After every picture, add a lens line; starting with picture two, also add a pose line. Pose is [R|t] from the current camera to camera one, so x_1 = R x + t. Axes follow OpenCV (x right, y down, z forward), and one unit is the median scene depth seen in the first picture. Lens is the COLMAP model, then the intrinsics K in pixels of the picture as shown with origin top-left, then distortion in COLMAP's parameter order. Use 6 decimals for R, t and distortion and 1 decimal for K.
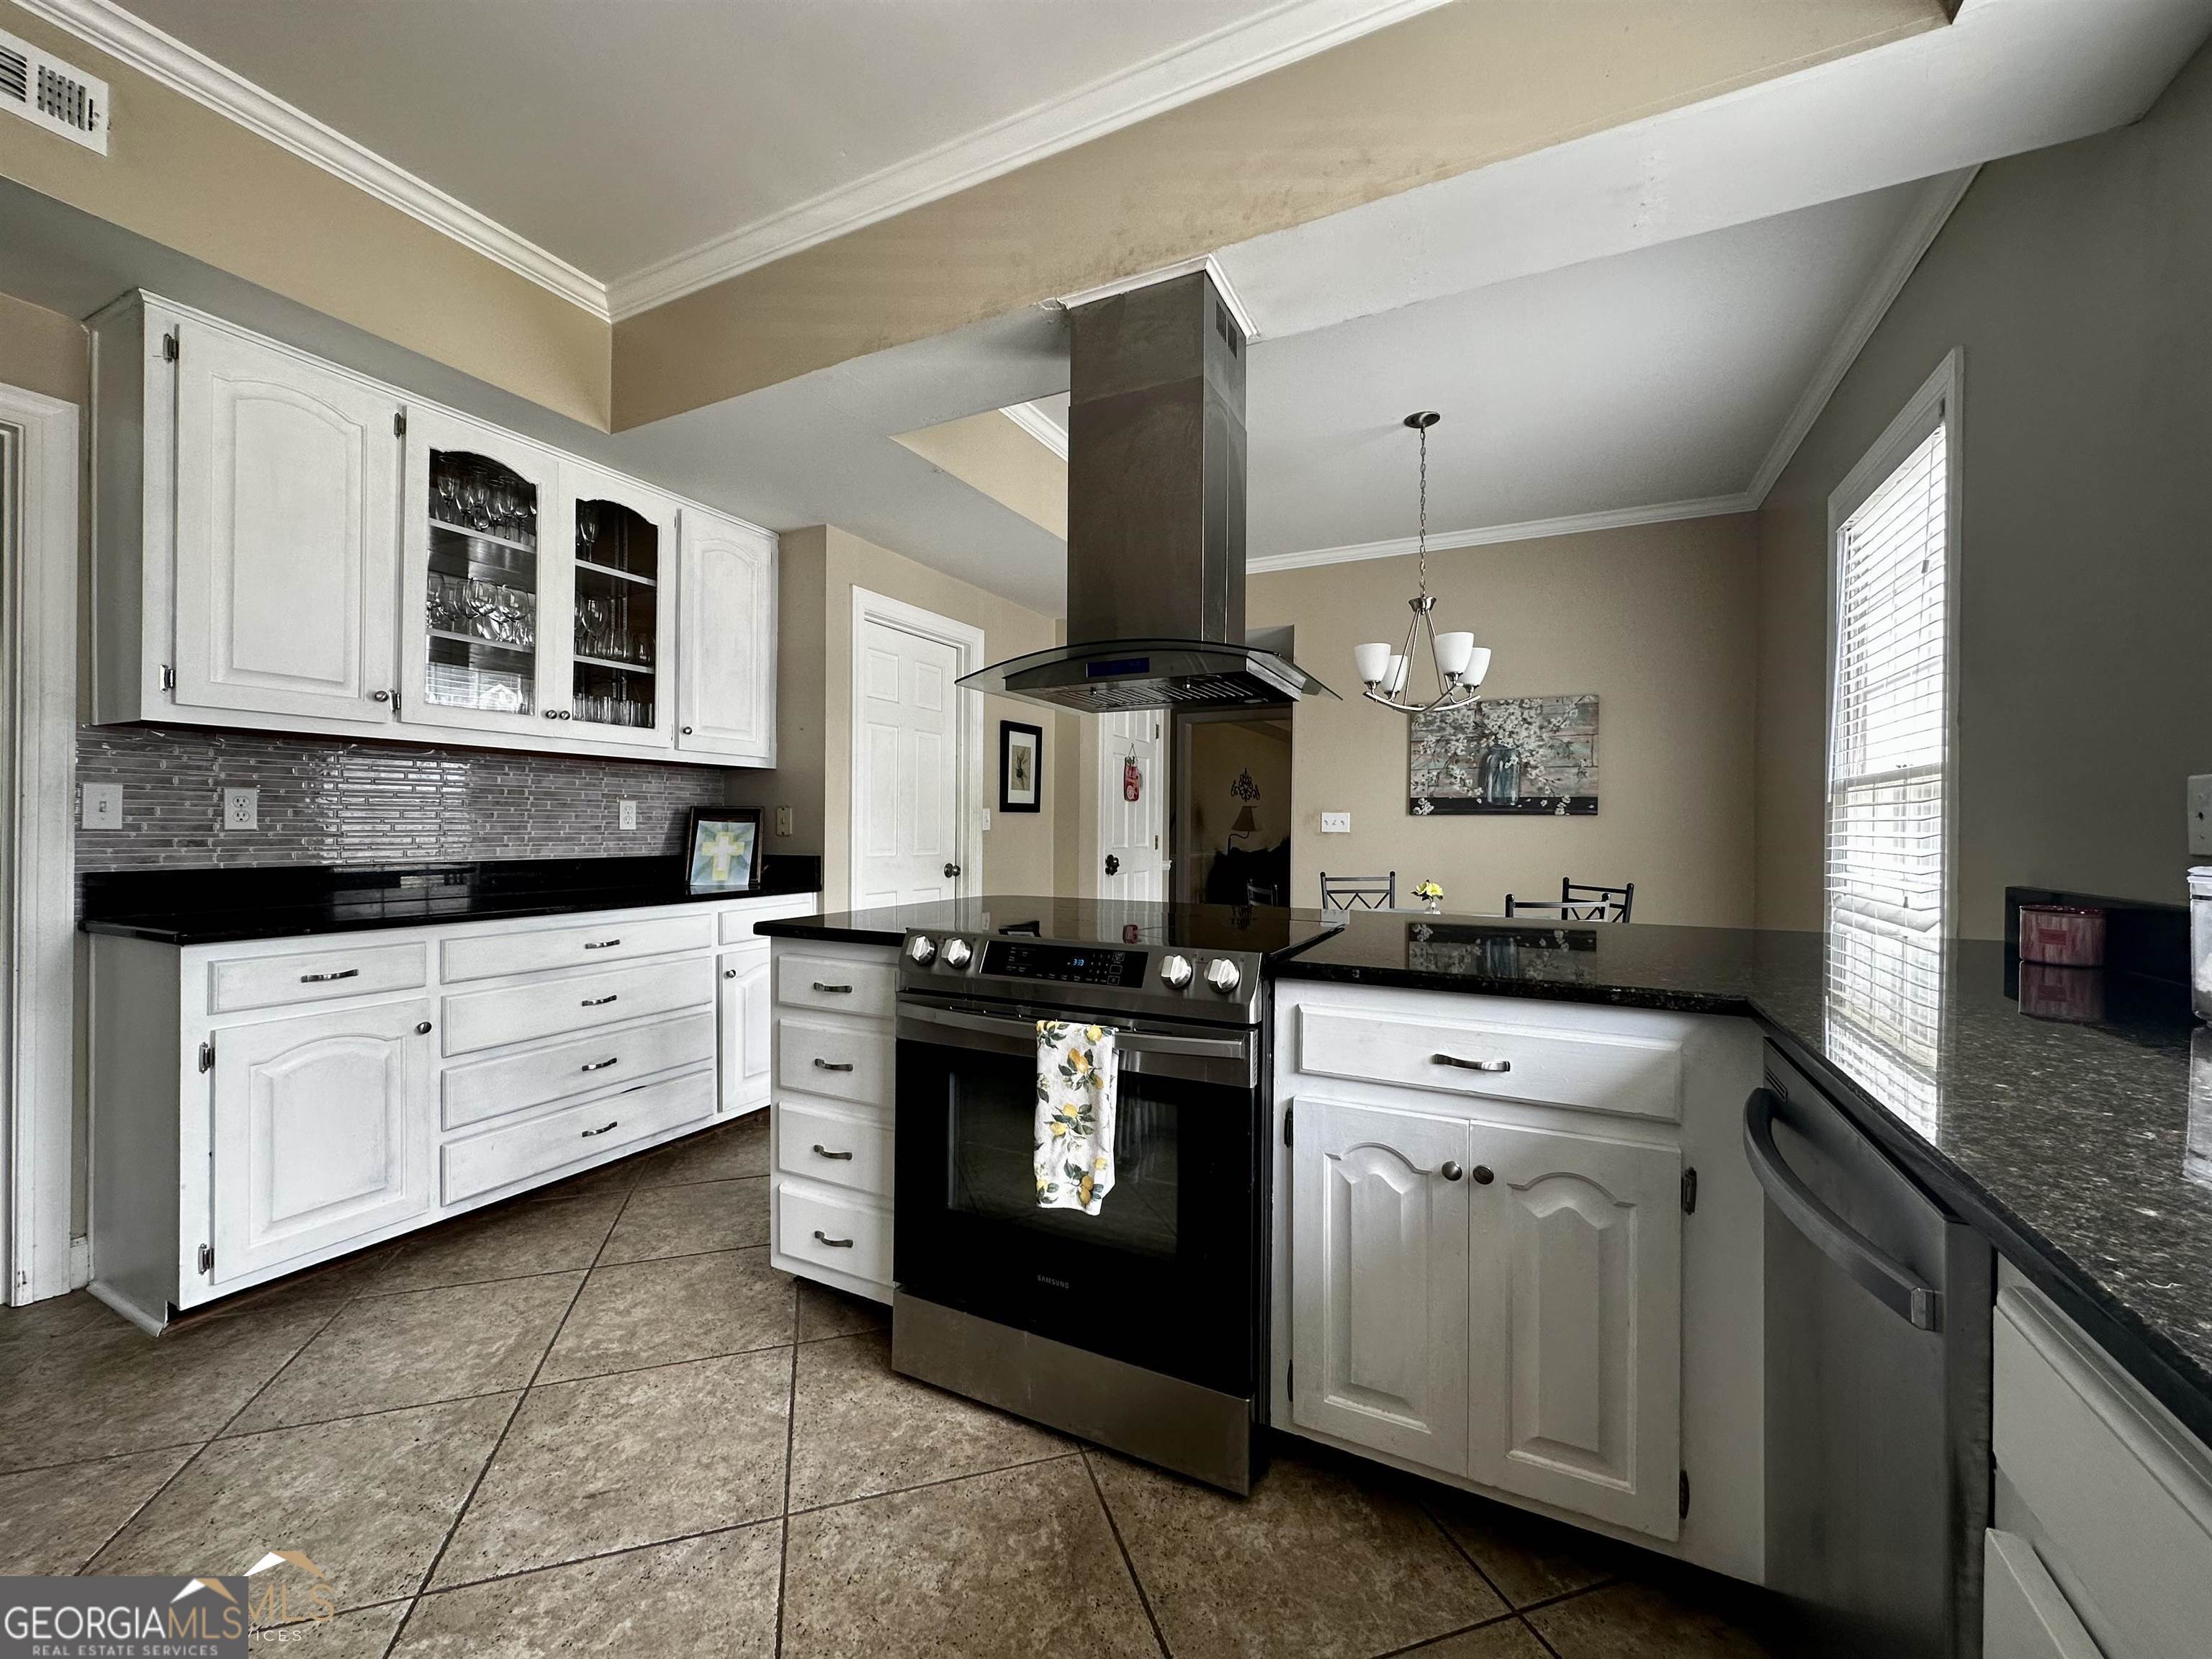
lens RADIAL K [[879.1, 0, 1101.5], [0, 879.1, 828.1], [0, 0, 1]] dist [-0.007074, 0.001006]
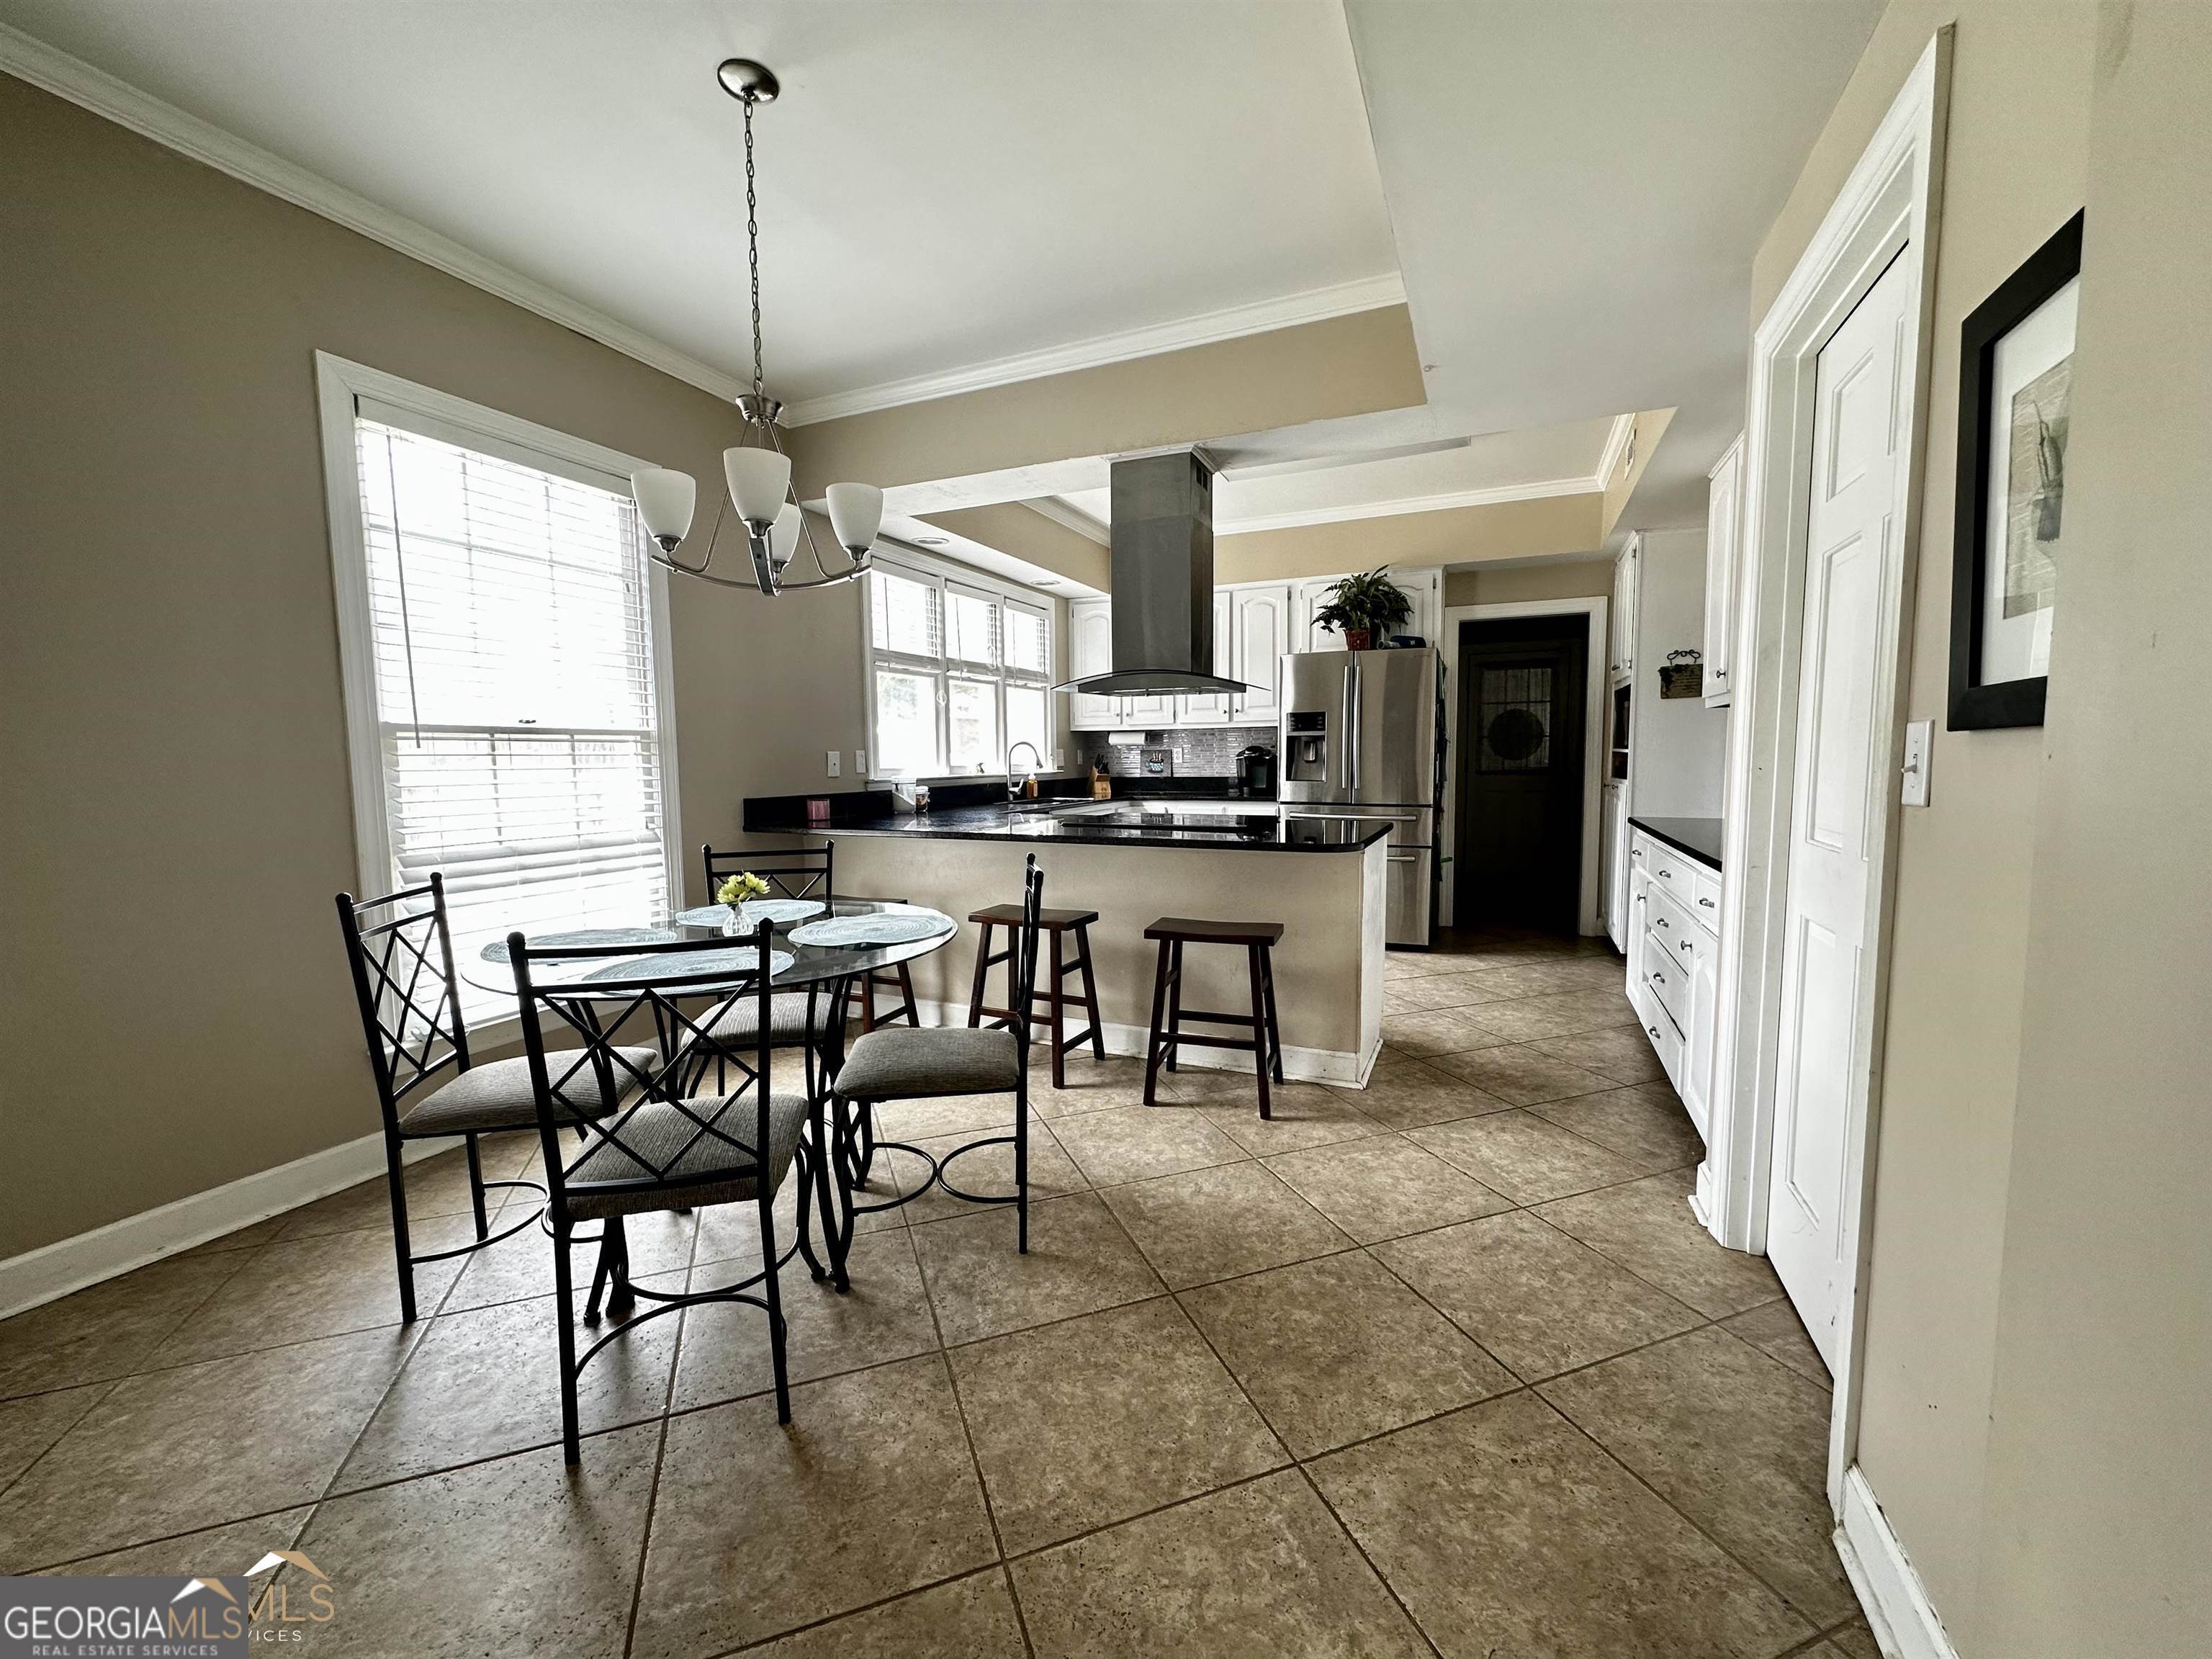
lens RADIAL K [[879.1, 0, 1102.7], [0, 879.1, 827.8], [0, 0, 1]] dist [-0.007074, 0.001006]
pose [[-0.999231, 0.008646, -0.038247, 0.168488], [0.005422, 0.996483, 0.083623, -0.021514], [0.038836, 0.083351, -0.995763, 1.825386]]
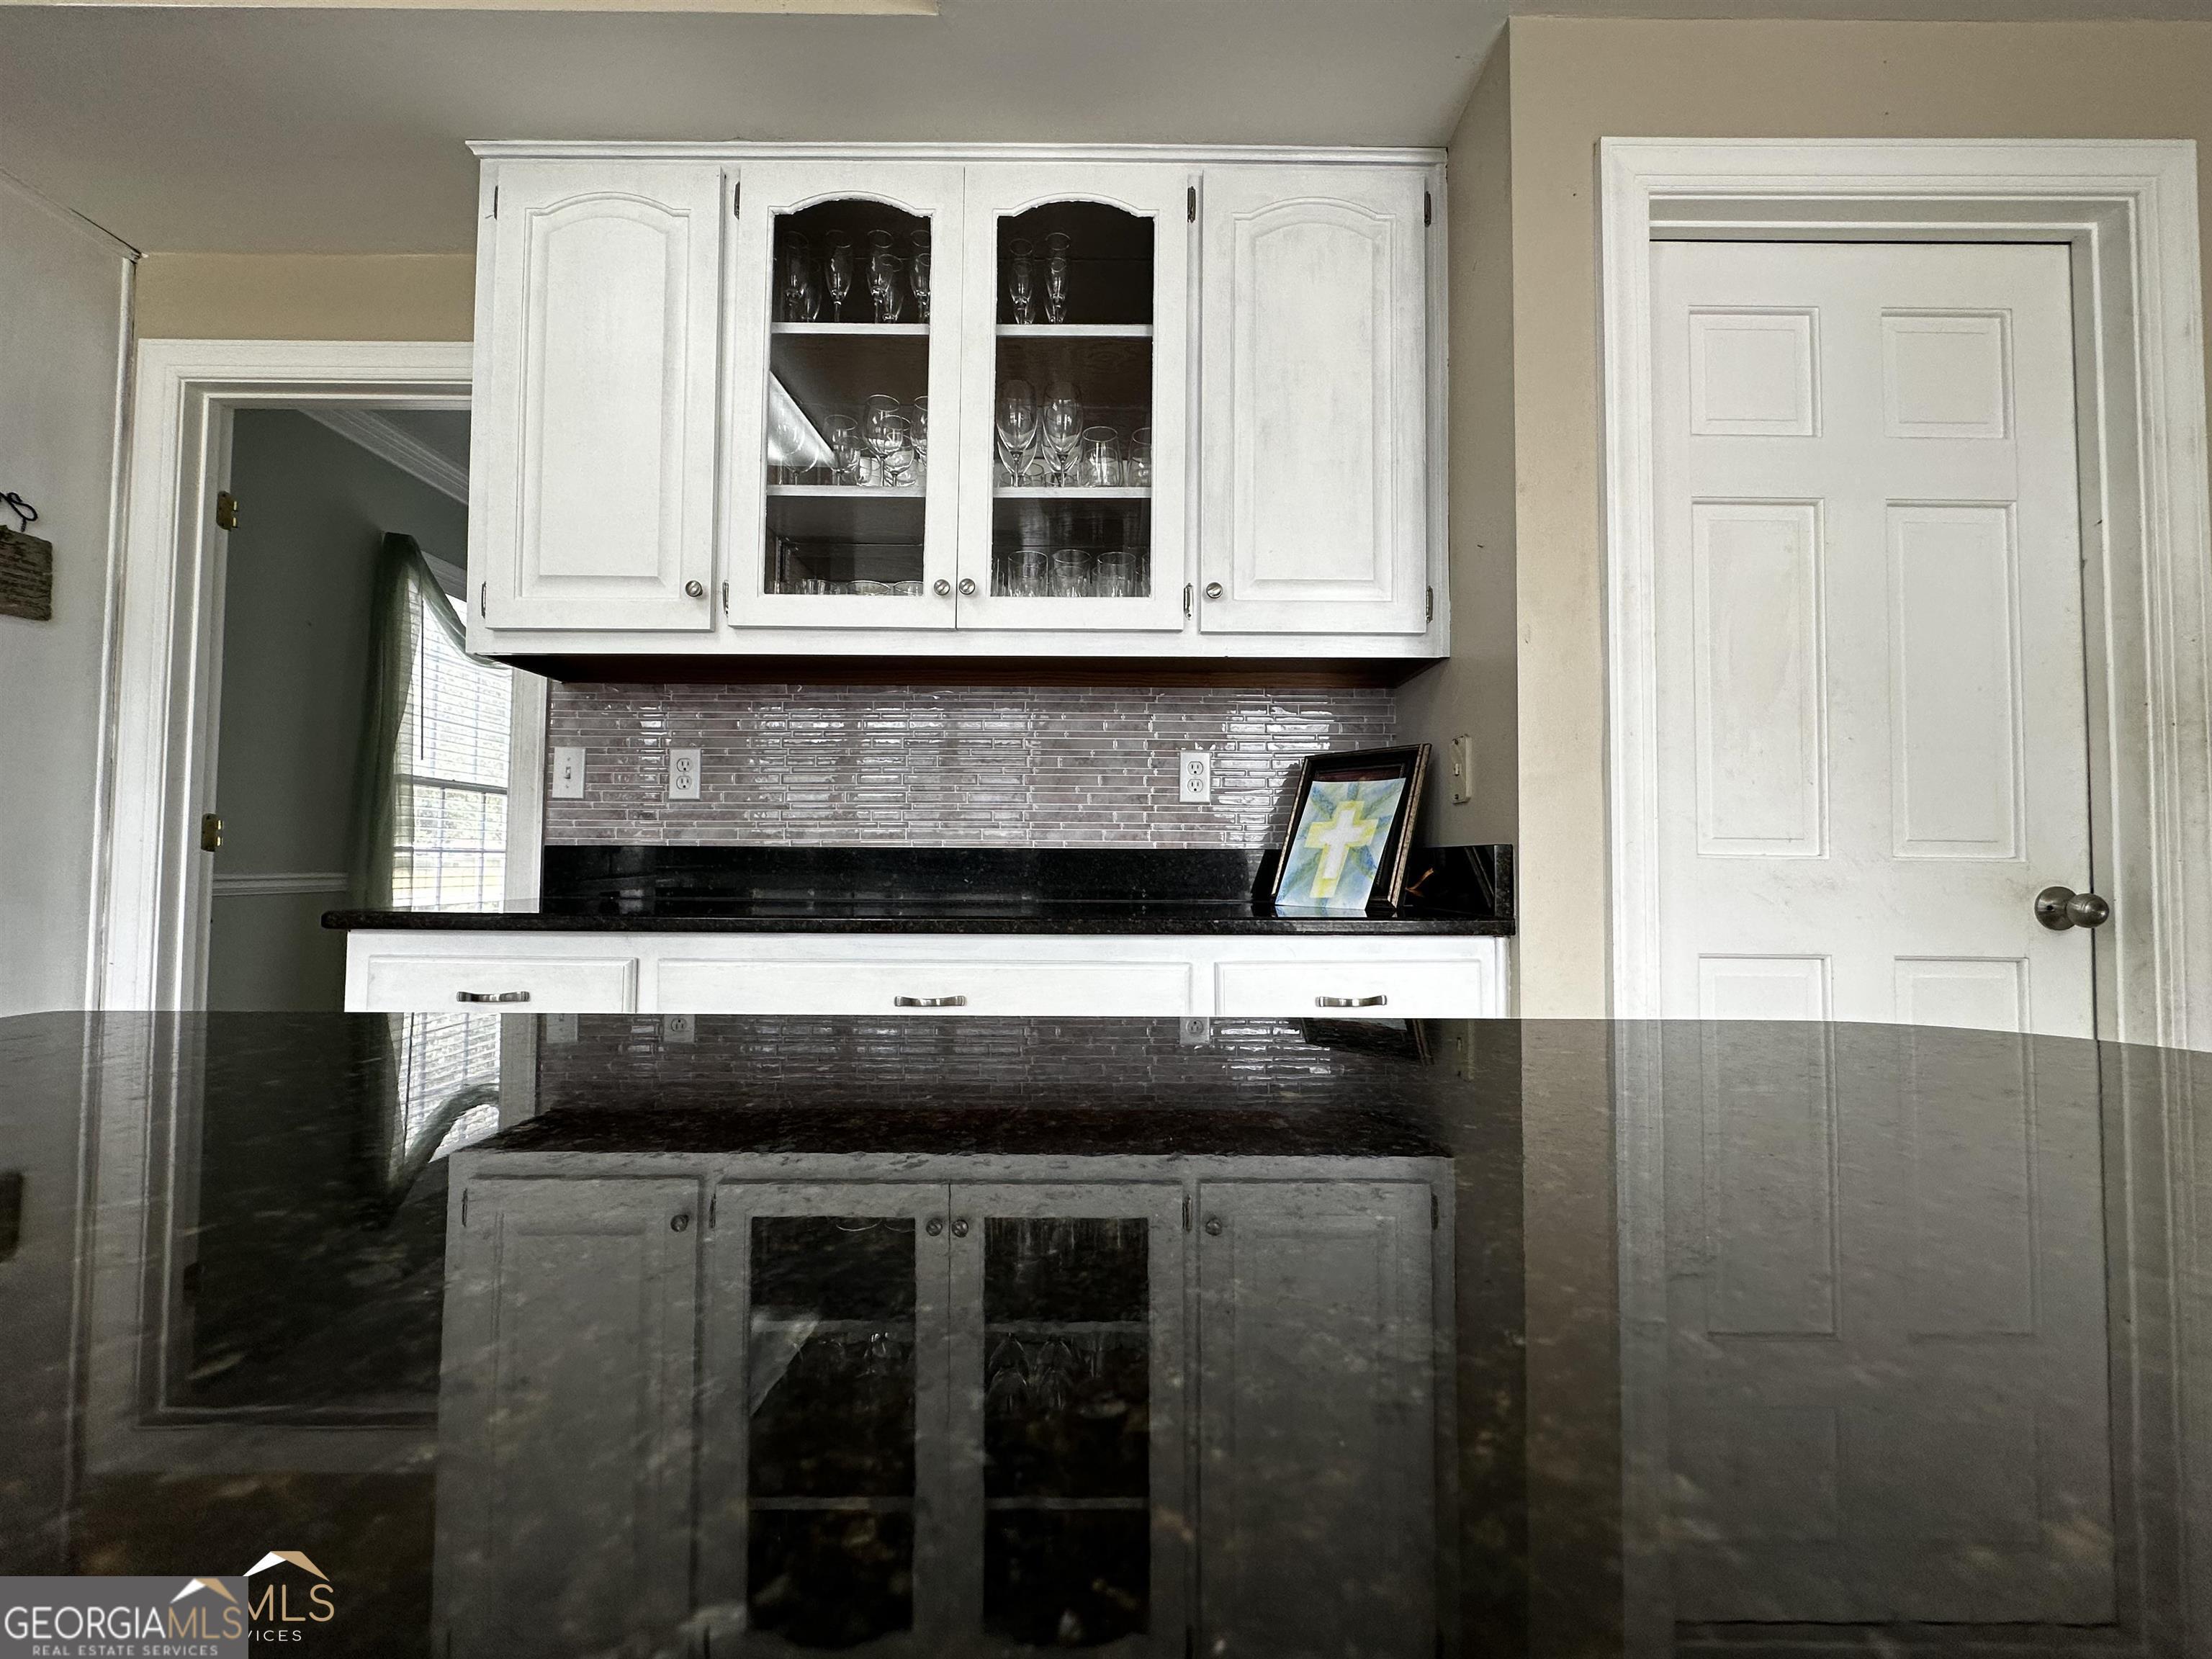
lens RADIAL K [[879.1, 0, 1116.0], [0, 879.1, 826.6], [0, 0, 1]] dist [-0.007074, 0.001006]
pose [[0.453925, -0.038307, -0.890216, -0.059491], [-0.004658, 0.998960, -0.045362, 0.047750], [0.891028, 0.024738, 0.453274, 0.757245]]
